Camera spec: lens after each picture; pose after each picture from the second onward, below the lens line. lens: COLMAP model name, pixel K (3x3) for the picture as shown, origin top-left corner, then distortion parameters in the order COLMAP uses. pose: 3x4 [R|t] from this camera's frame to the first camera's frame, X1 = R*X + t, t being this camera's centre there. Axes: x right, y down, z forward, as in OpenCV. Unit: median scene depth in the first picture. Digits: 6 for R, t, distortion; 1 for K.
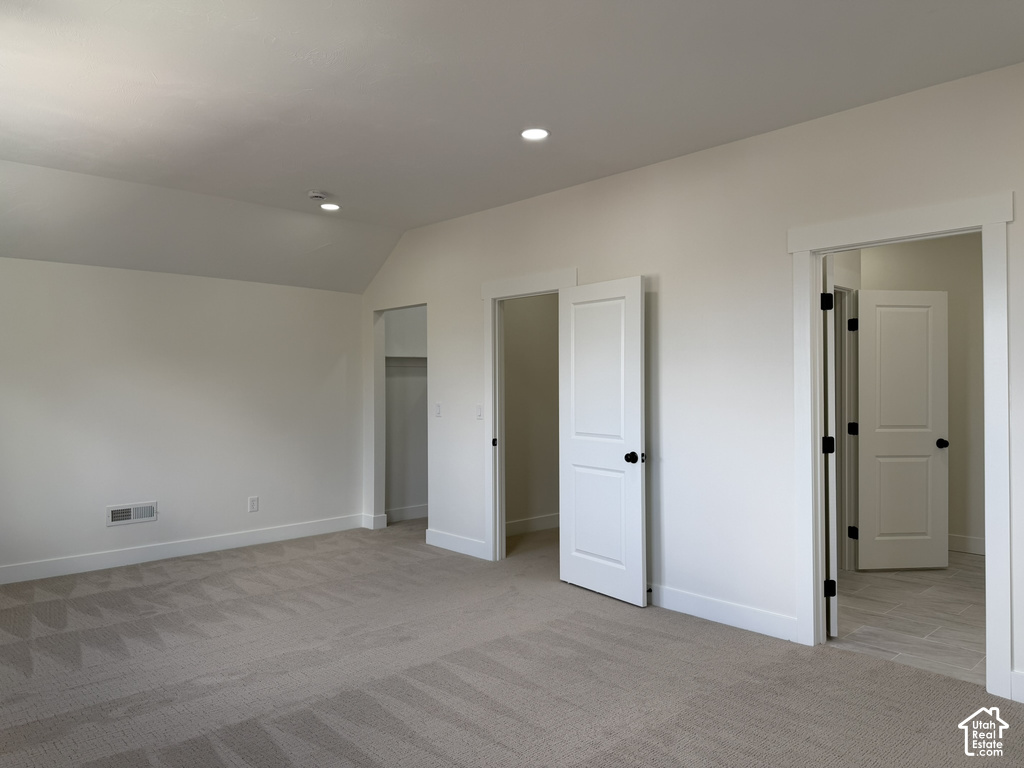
lens RADIAL K [[727.3, 0, 511.5], [0, 727.3, 384.6], [0, 0, 1]] dist [0.051514, -0.038001]
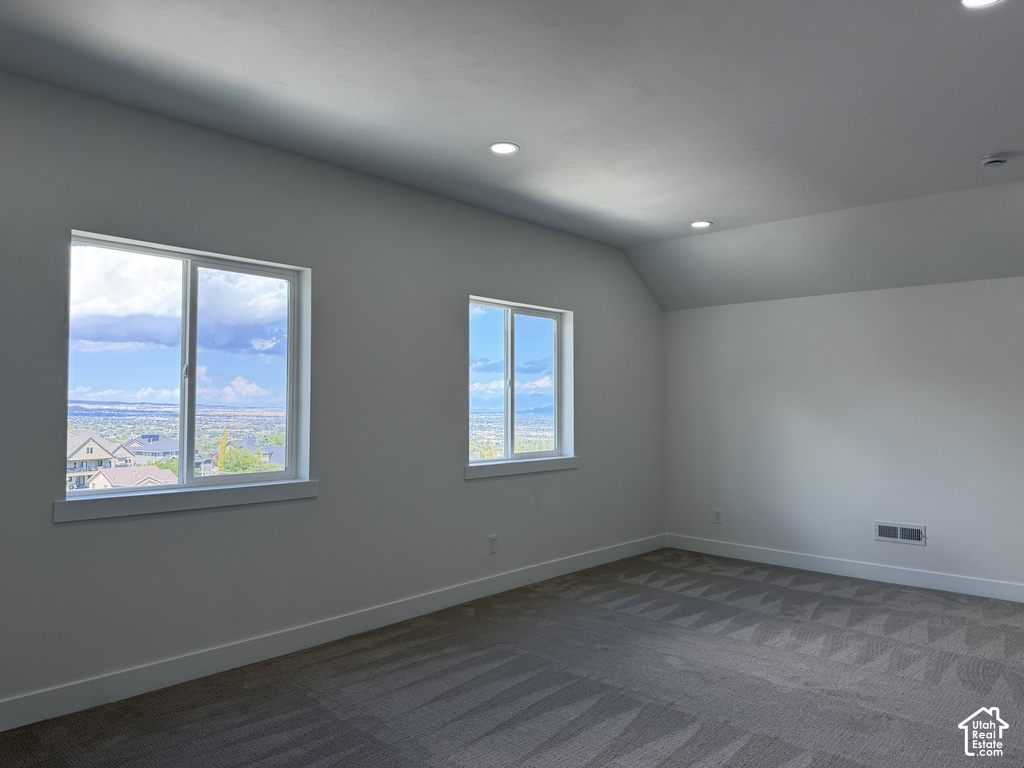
lens RADIAL K [[727.3, 0, 512.5], [0, 727.3, 388.0], [0, 0, 1]] dist [0.051514, -0.038001]
pose [[0.082583, -0.022894, -0.996321, 0.543885], [0.003123, 0.999737, -0.022714, 0.000624], [0.996579, -0.001235, 0.082633, 0.494389]]
